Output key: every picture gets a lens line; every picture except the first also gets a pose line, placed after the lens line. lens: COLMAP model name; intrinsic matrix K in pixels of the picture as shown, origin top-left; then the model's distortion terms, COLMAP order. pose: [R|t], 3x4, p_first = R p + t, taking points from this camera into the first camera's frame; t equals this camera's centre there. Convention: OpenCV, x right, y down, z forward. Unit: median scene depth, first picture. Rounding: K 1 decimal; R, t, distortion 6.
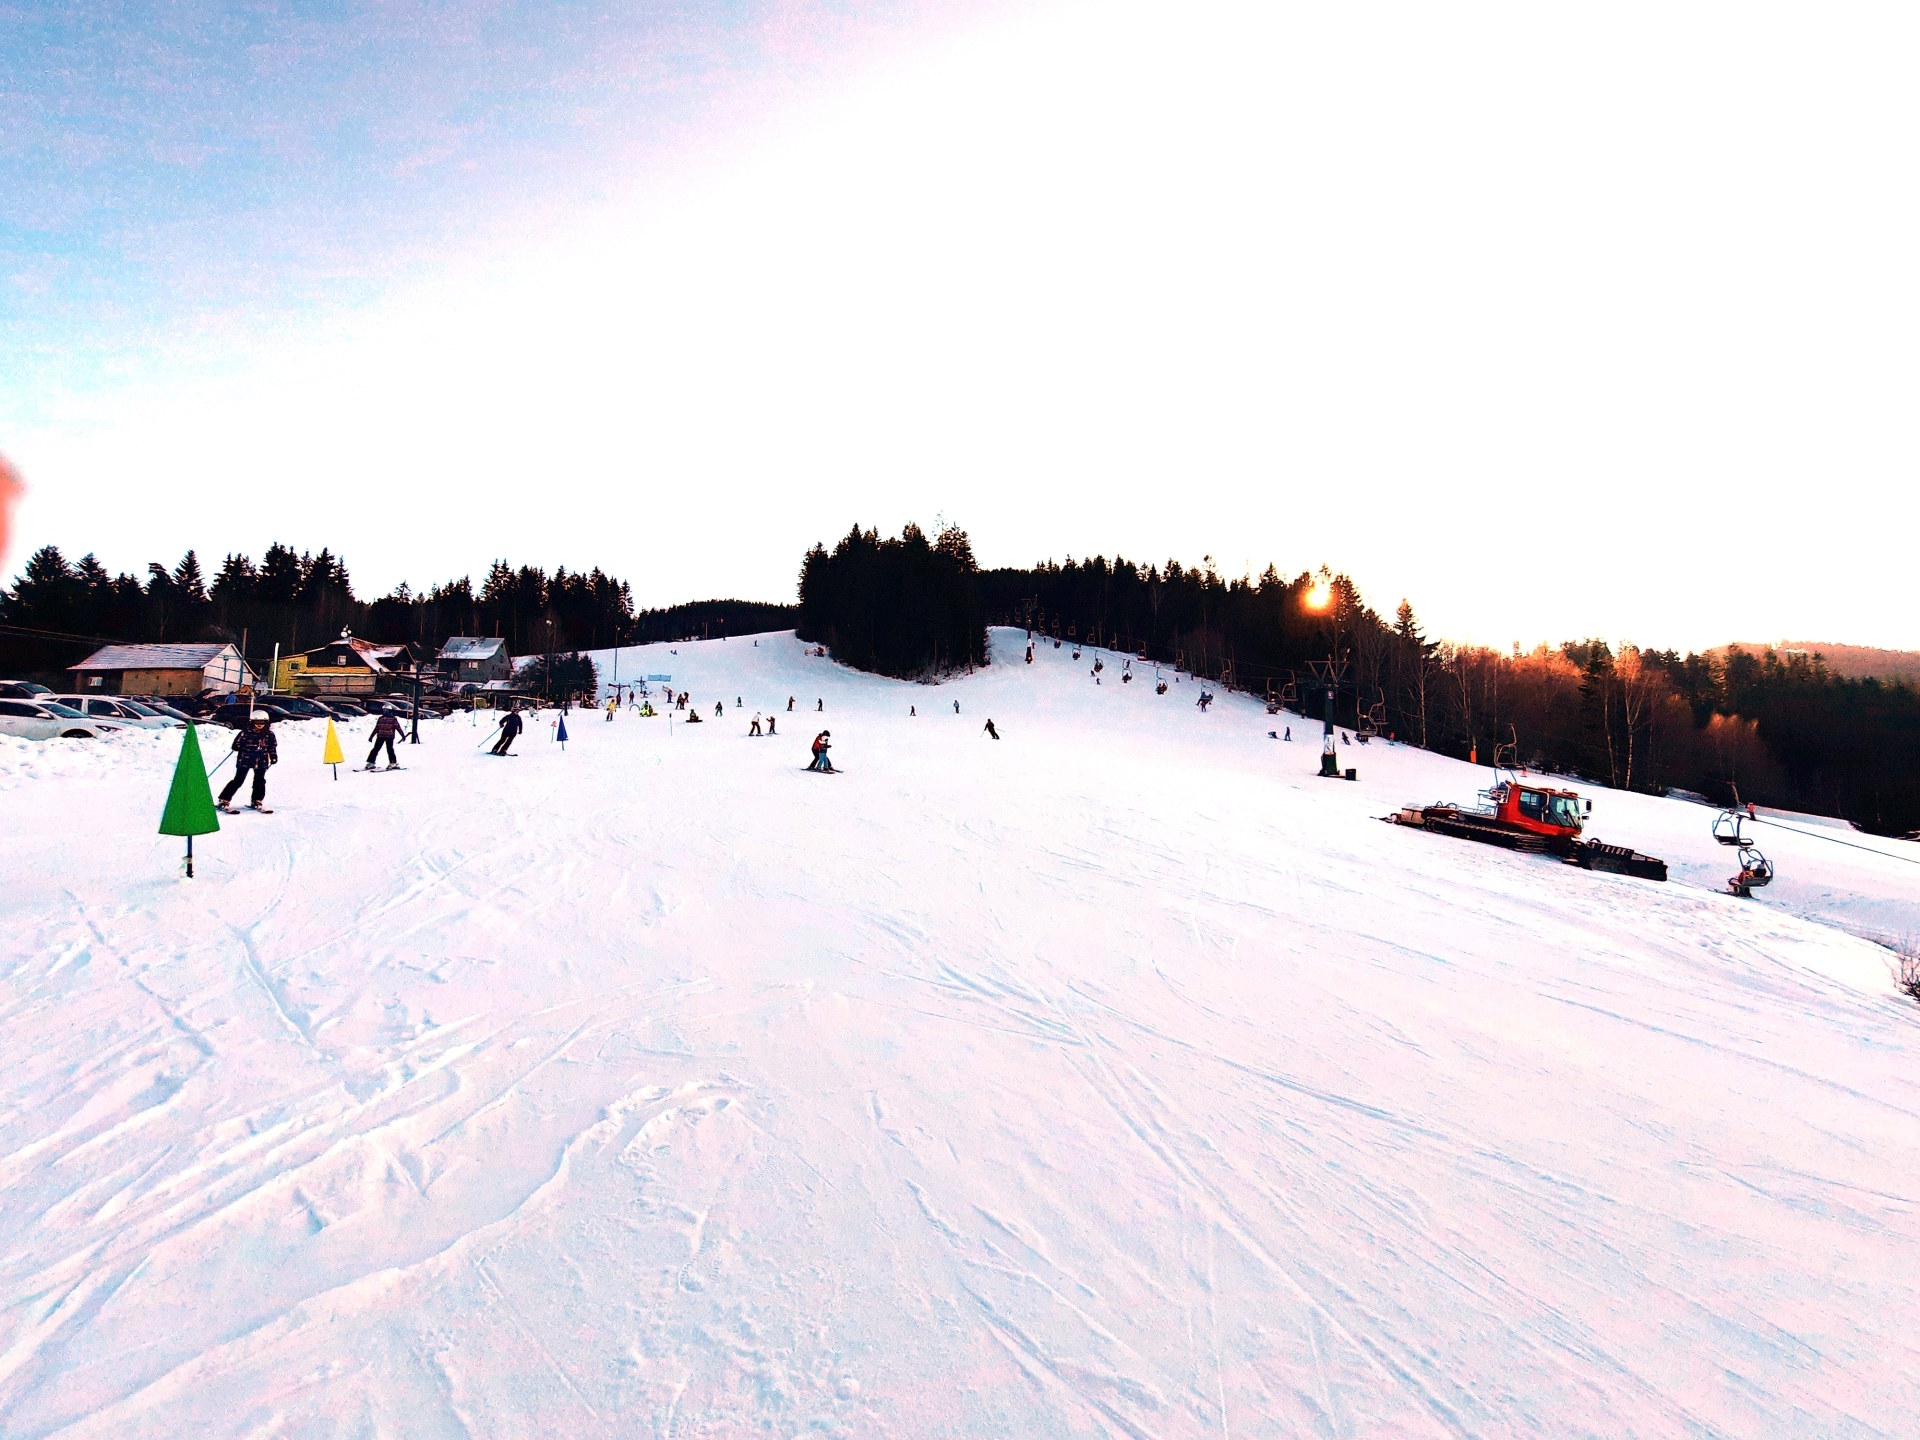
lens RADIAL K [[775.4, 0, 946.6], [0, 775.4, 721.3], [0, 0, 1]] dist [-0.014923, 0.000293]
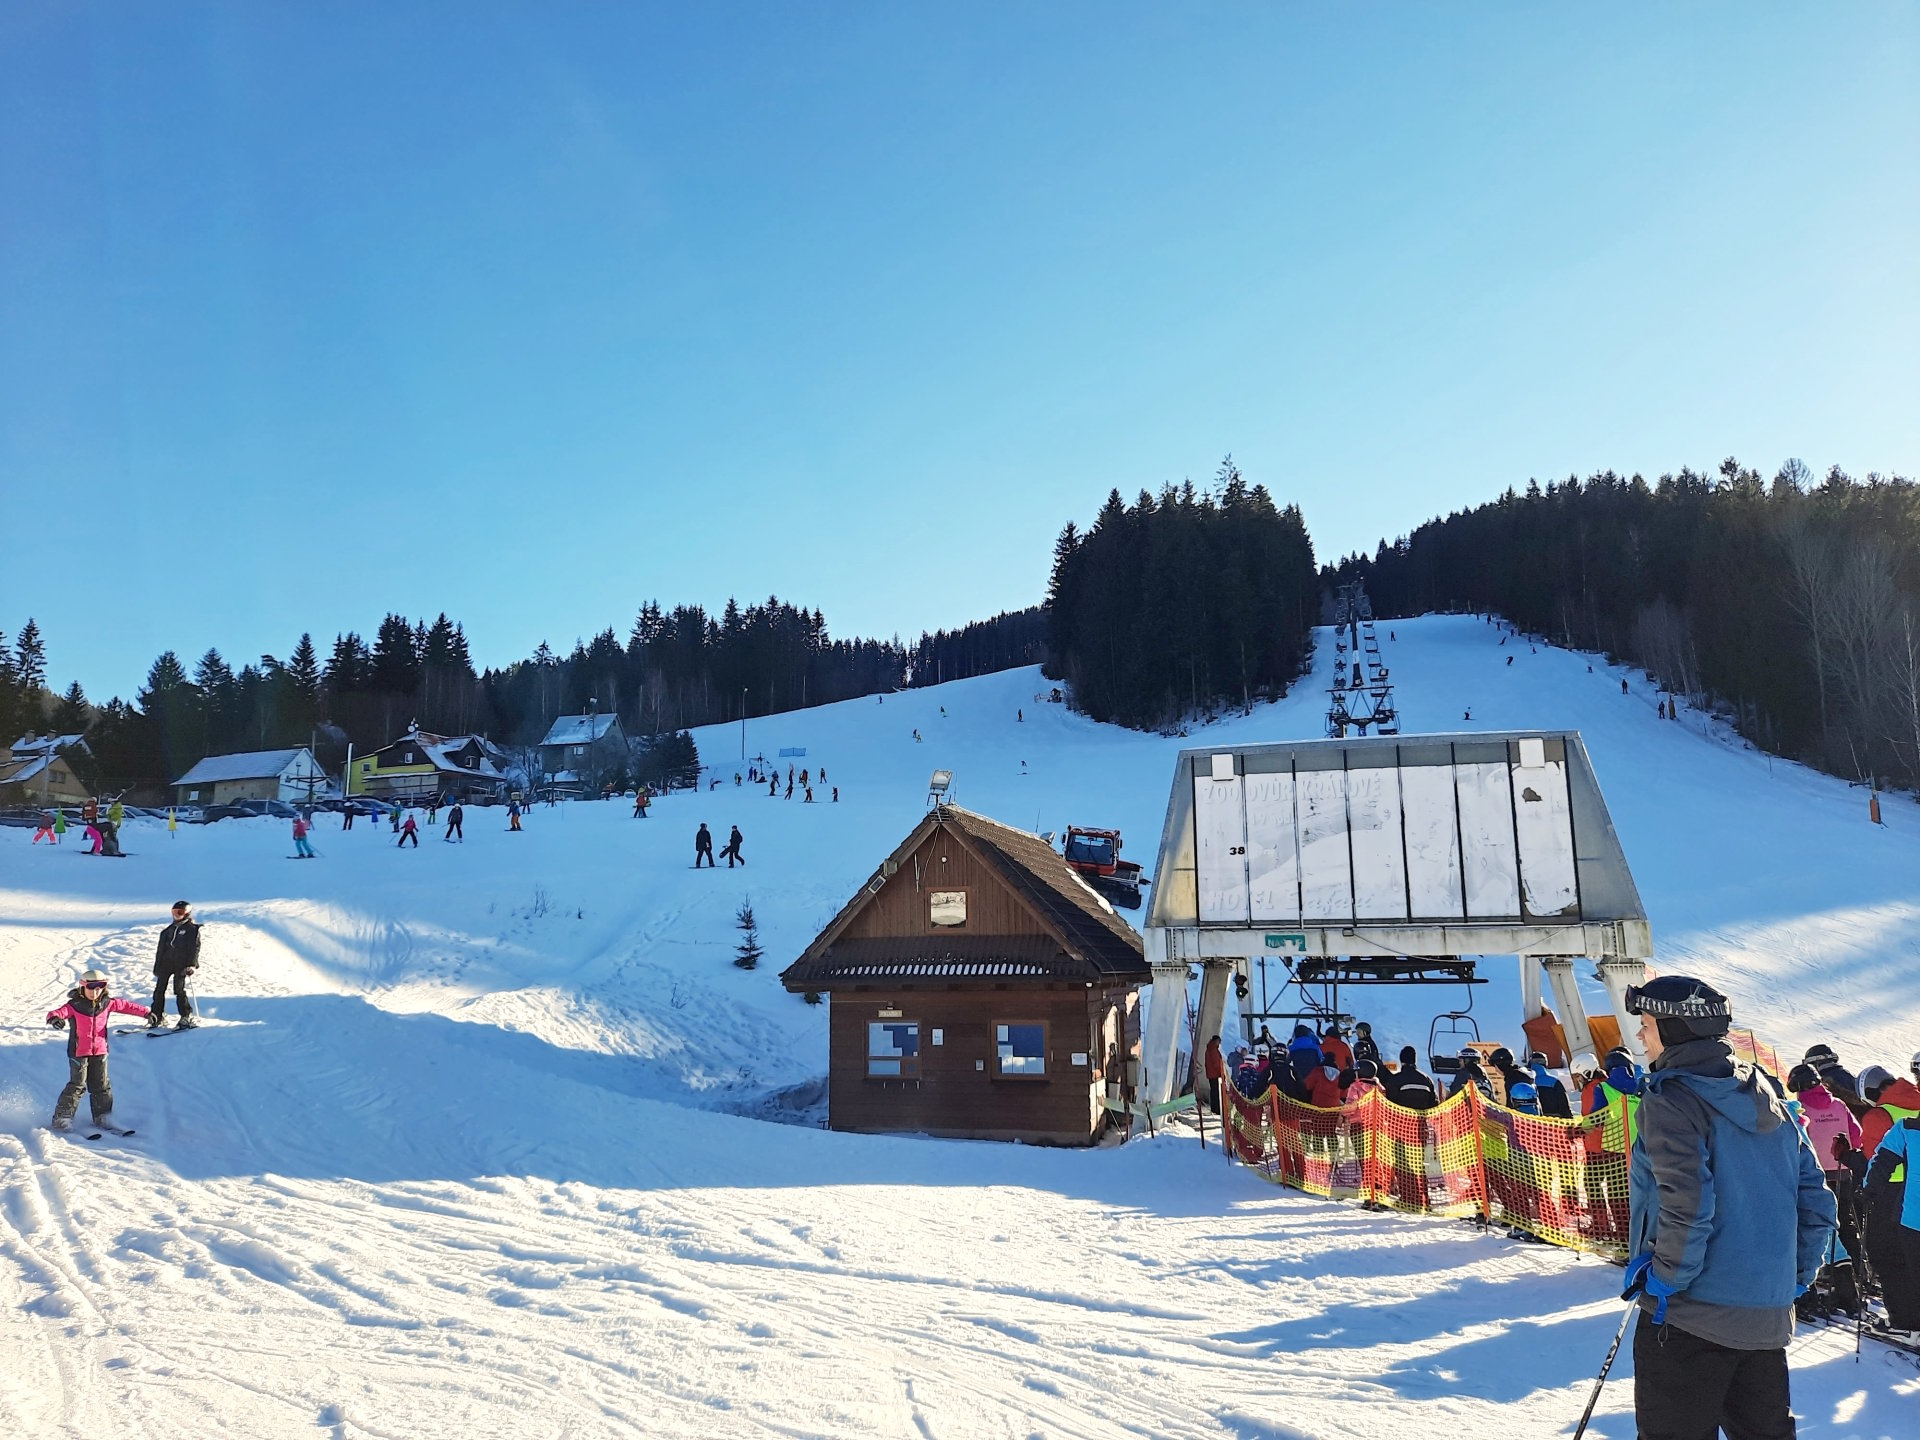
lens RADIAL K [[1420.6, 0, 960.0], [0, 1420.6, 720.0], [0, 0, 1]] dist [0.061923, -0.063042]
pose [[0.922213, -0.068631, -0.380543, 0.488553], [0.046328, 0.996645, -0.067472, 0.020026], [0.383897, 0.044594, 0.922298, -0.320074]]
